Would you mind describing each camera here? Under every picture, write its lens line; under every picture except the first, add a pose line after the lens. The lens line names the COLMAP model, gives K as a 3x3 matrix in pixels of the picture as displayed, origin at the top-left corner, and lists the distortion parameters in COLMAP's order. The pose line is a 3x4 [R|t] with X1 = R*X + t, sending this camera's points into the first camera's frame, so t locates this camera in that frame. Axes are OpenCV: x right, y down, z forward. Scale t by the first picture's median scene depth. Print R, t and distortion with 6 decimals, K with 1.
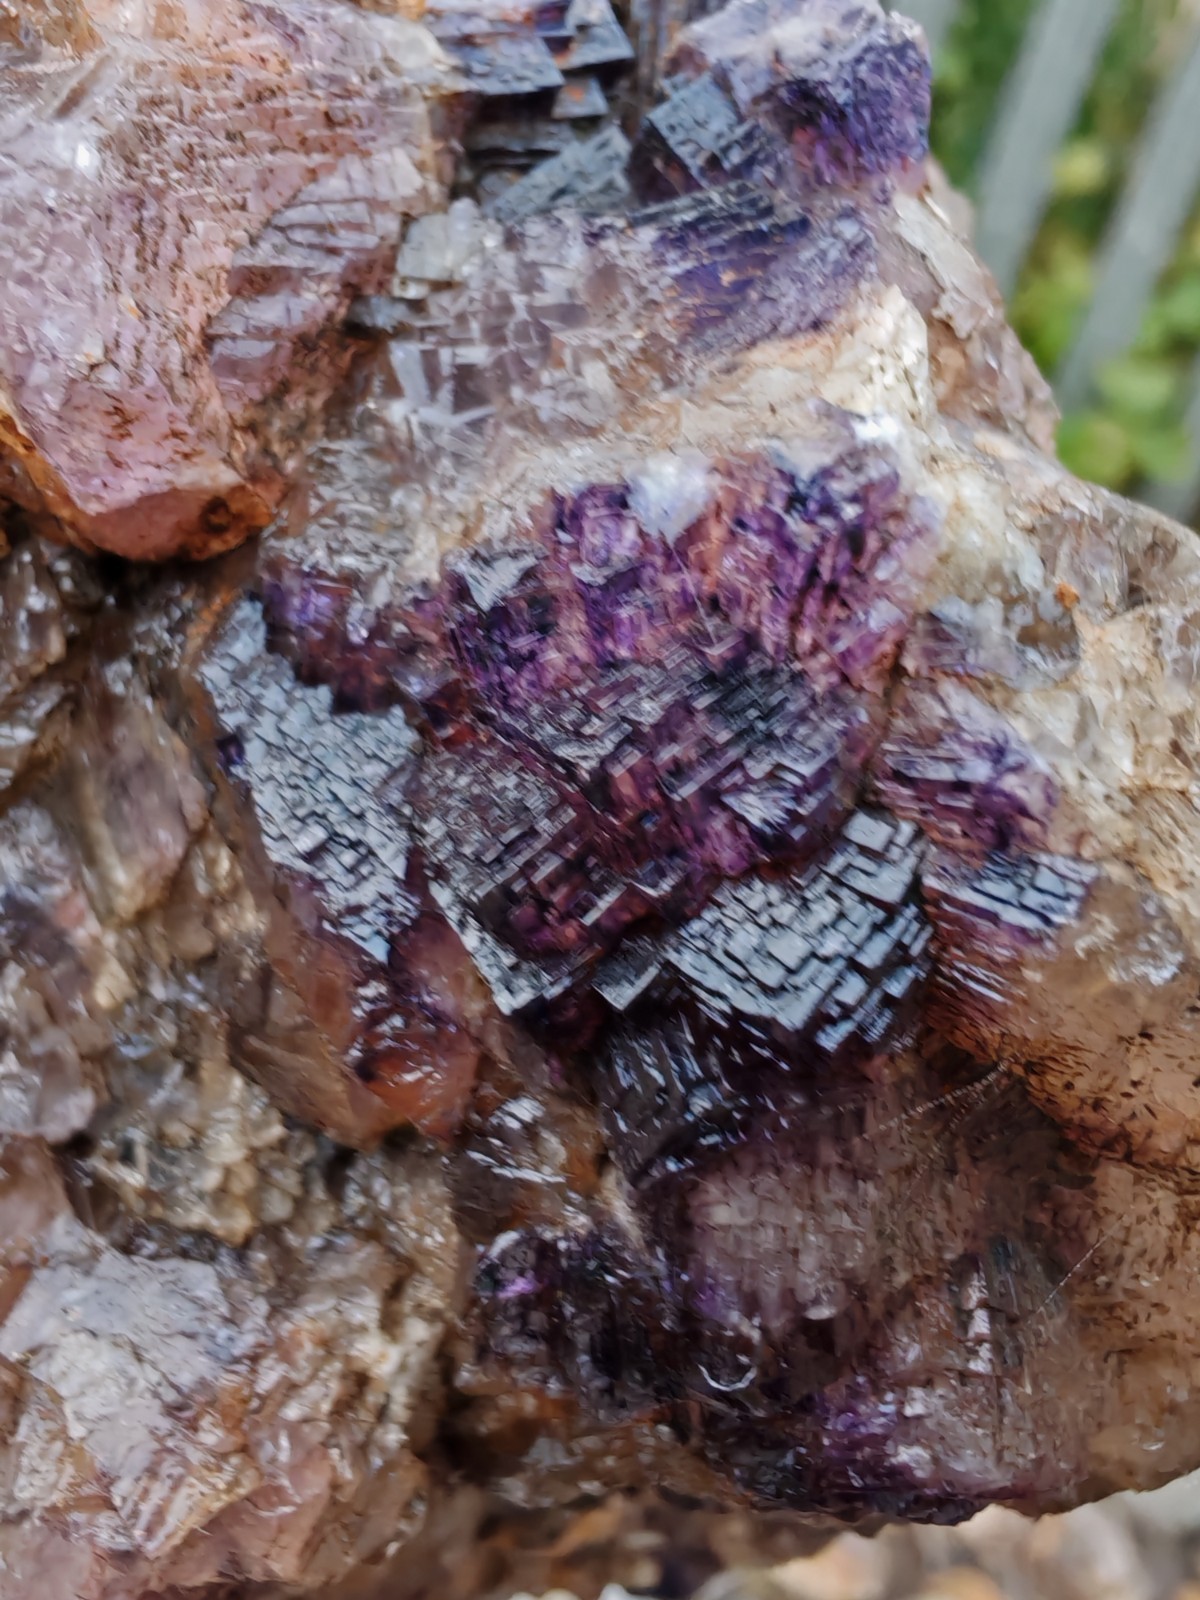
lens RADIAL K [[1302.9, 0, 580.5], [0, 1302.9, 781.3], [0, 0, 1]] dist [-0.008074, -0.001022]
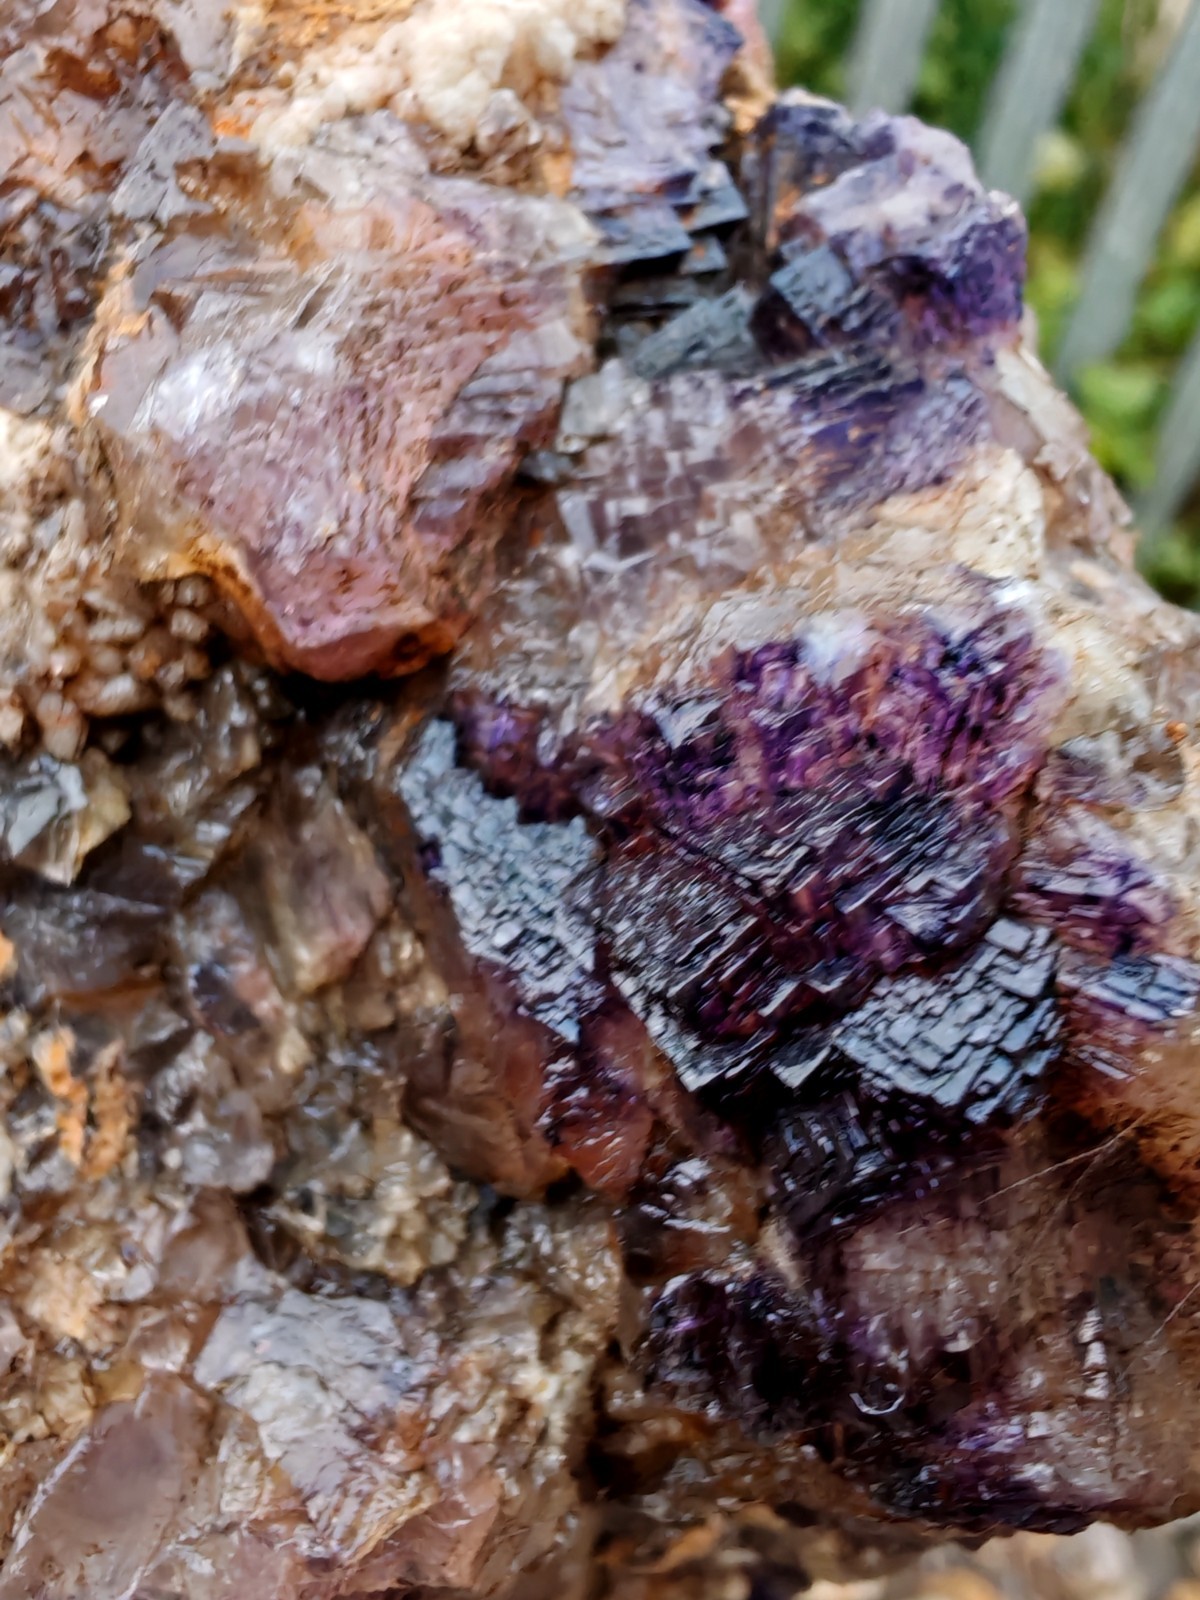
lens RADIAL K [[1271.5, 0, 600.0], [0, 1271.5, 800.0], [0, 0, 1]] dist [-0.011909, -0.001518]
pose [[0.999744, -0.010687, -0.019931, -0.098850], [0.010408, 0.999847, -0.014070, -0.056976], [0.020079, 0.013859, 0.999702, -0.121670]]
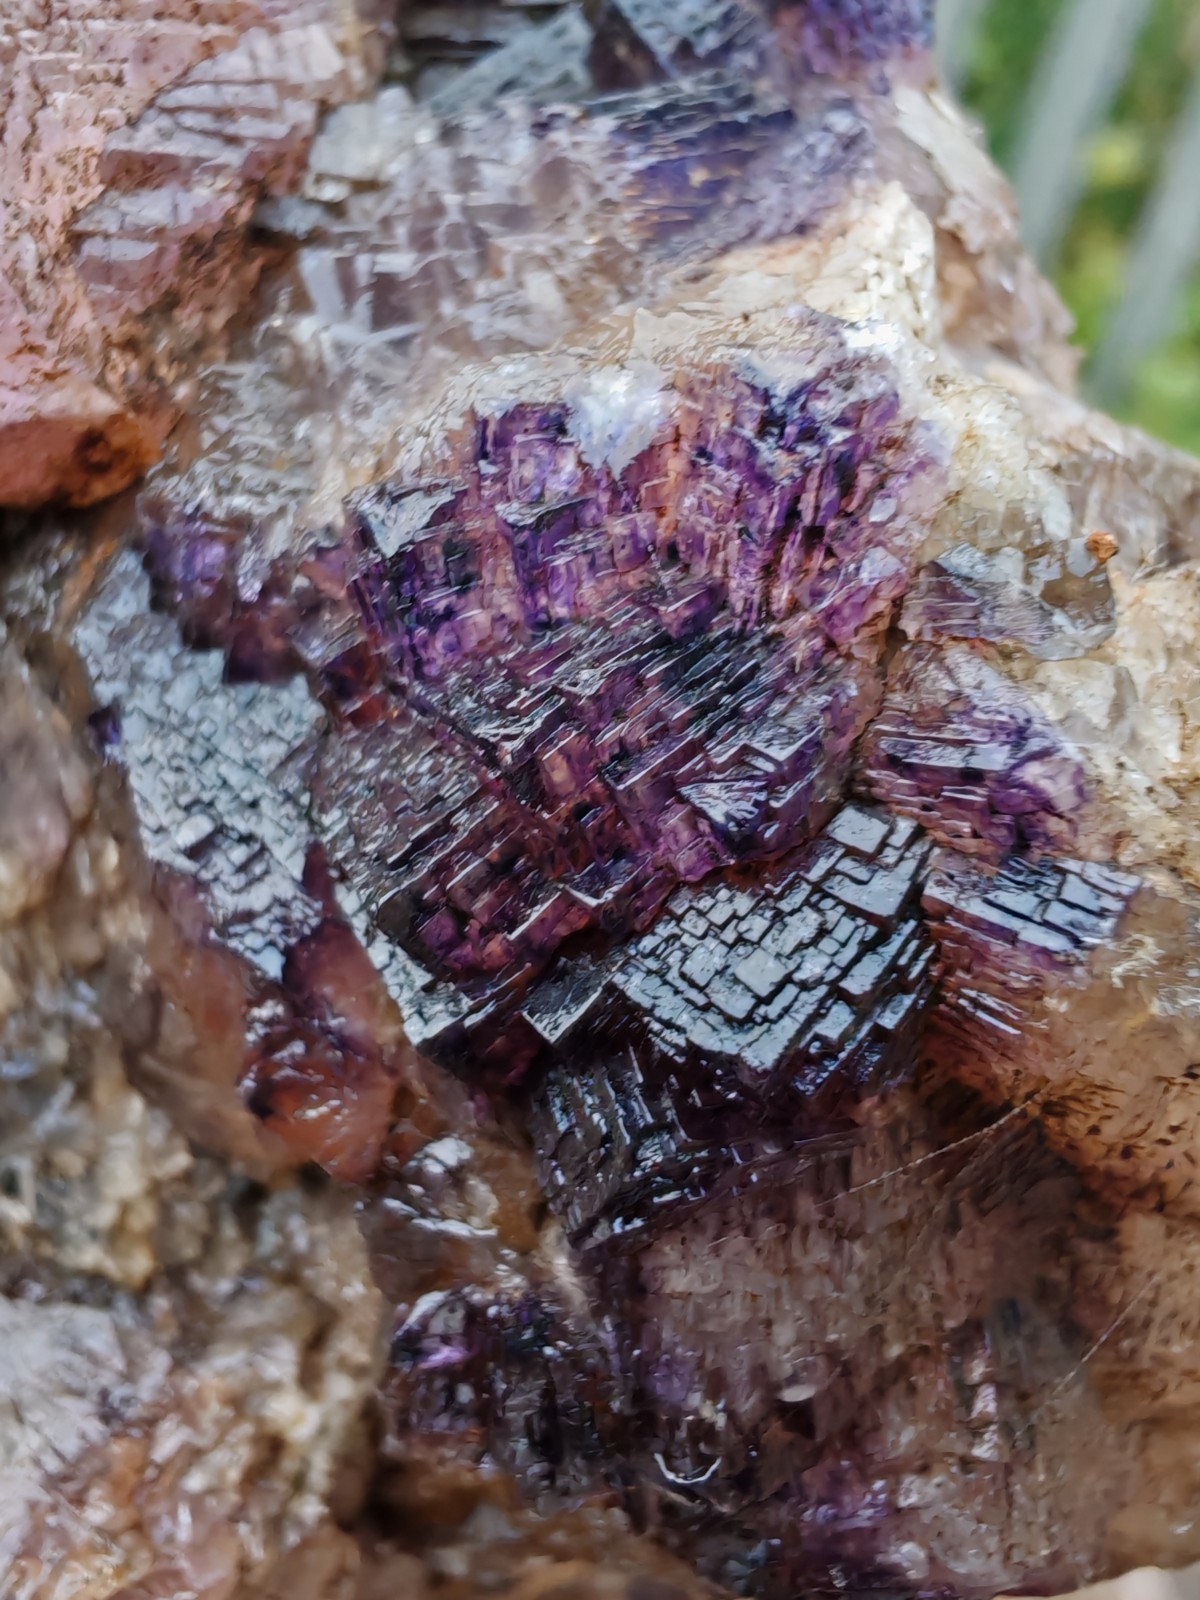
lens RADIAL K [[1367.4, 0, 552.5], [0, 1367.4, 778.5], [0, 0, 1]] dist [-0.003917, 0.002448]
pose [[0.999992, 0.003063, -0.002503, 0.025387], [-0.003024, 0.999877, 0.015406, -0.004740], [0.002549, -0.015398, 0.999878, 0.112219]]
